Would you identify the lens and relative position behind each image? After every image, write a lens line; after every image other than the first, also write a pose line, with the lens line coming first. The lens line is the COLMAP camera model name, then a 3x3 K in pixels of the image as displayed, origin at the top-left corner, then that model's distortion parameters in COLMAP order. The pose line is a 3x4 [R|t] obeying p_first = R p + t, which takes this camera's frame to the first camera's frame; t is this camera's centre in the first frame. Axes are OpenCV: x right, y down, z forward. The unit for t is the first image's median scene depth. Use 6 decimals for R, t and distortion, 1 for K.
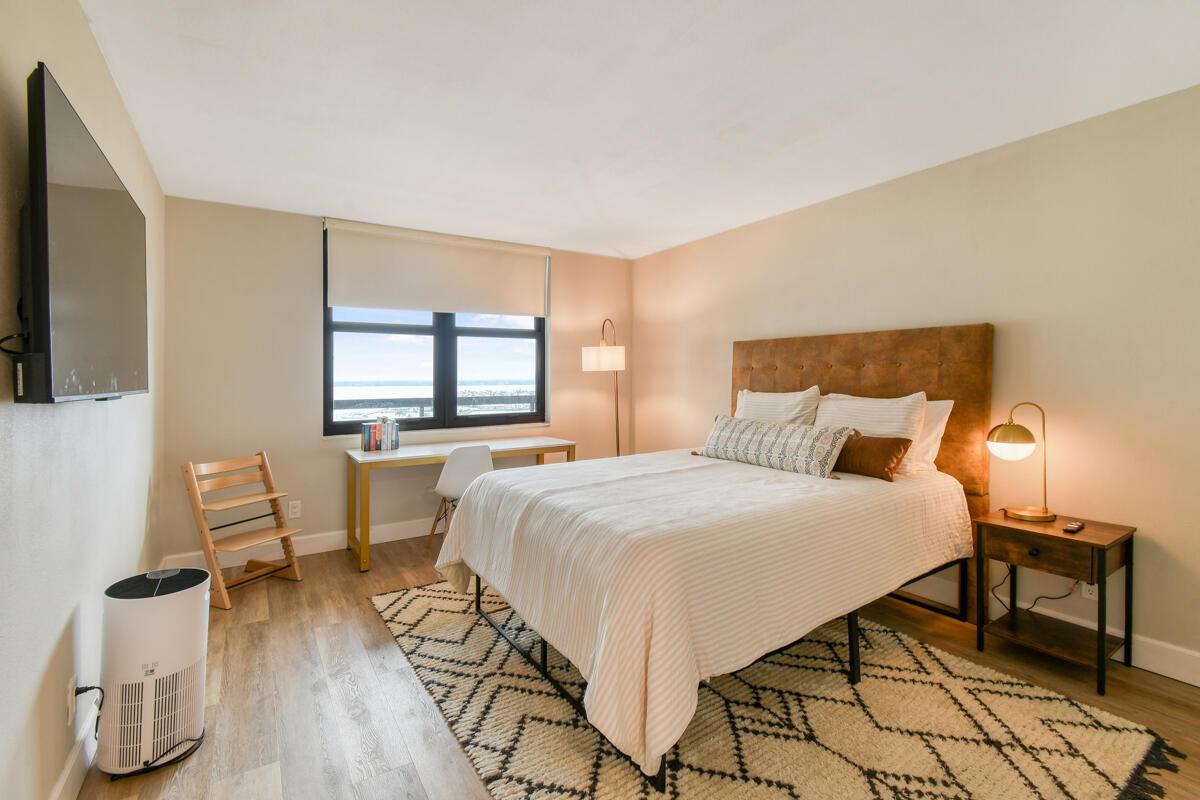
lens RADIAL K [[537.8, 0, 600.0], [0, 537.8, 400.0], [0, 0, 1]] dist [0.002263, 0.000079]
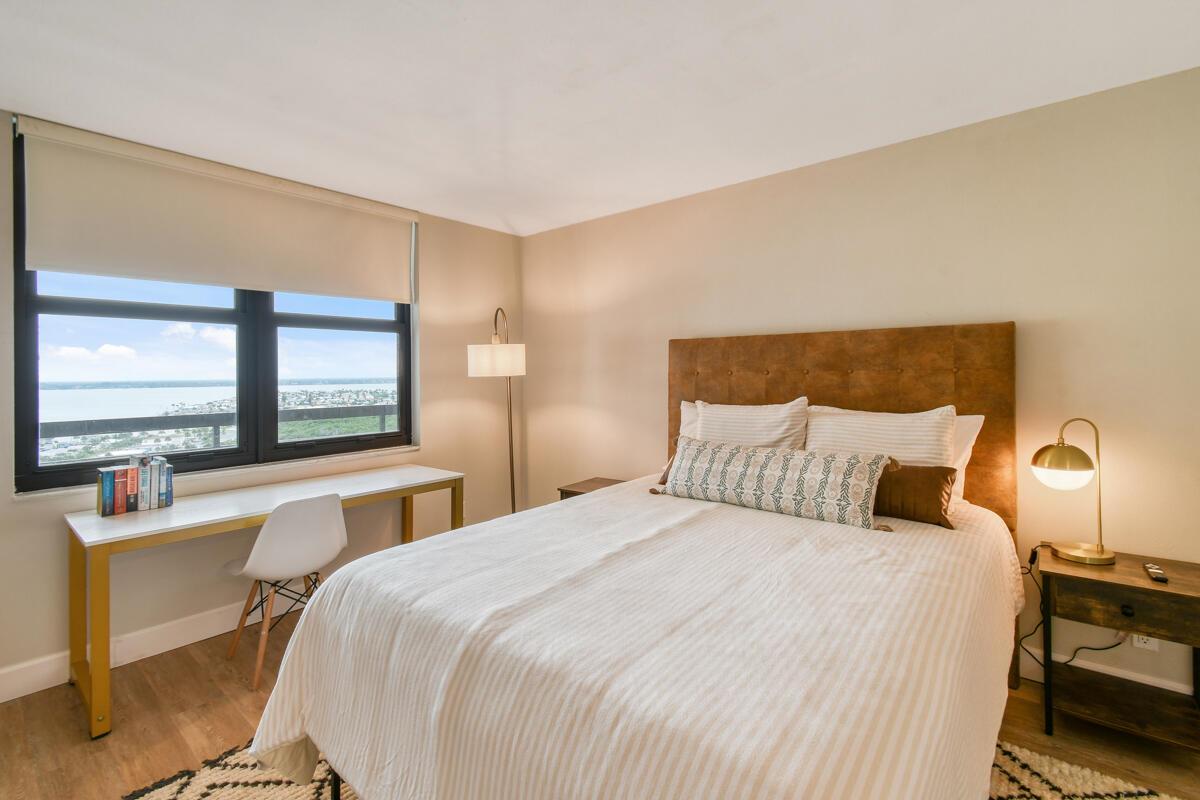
lens RADIAL K [[546.5, 0, 613.5], [0, 546.5, 391.0], [0, 0, 1]] dist [0.002375, -0.001292]
pose [[0.952490, -0.013707, 0.304261, -0.100607], [0.018326, 0.999756, -0.012332, -0.028802], [-0.304018, 0.017322, 0.952509, 0.302229]]
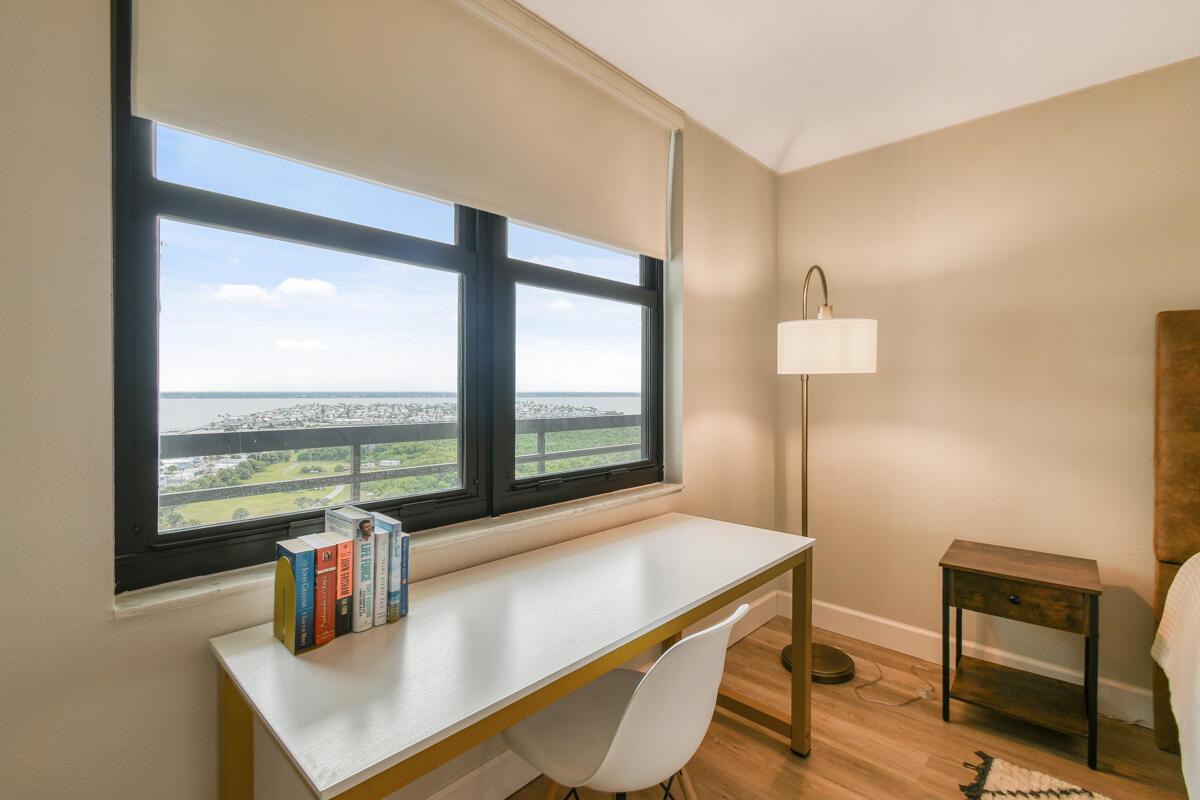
lens RADIAL K [[542.7, 0, 581.4], [0, 542.7, 413.9], [0, 0, 1]] dist [-0.001328, -0.000070]
pose [[0.974420, -0.000329, 0.224734, -0.424431], [0.001305, 0.999990, -0.004198, -0.024571], [-0.224731, 0.004384, 0.974411, 0.833813]]
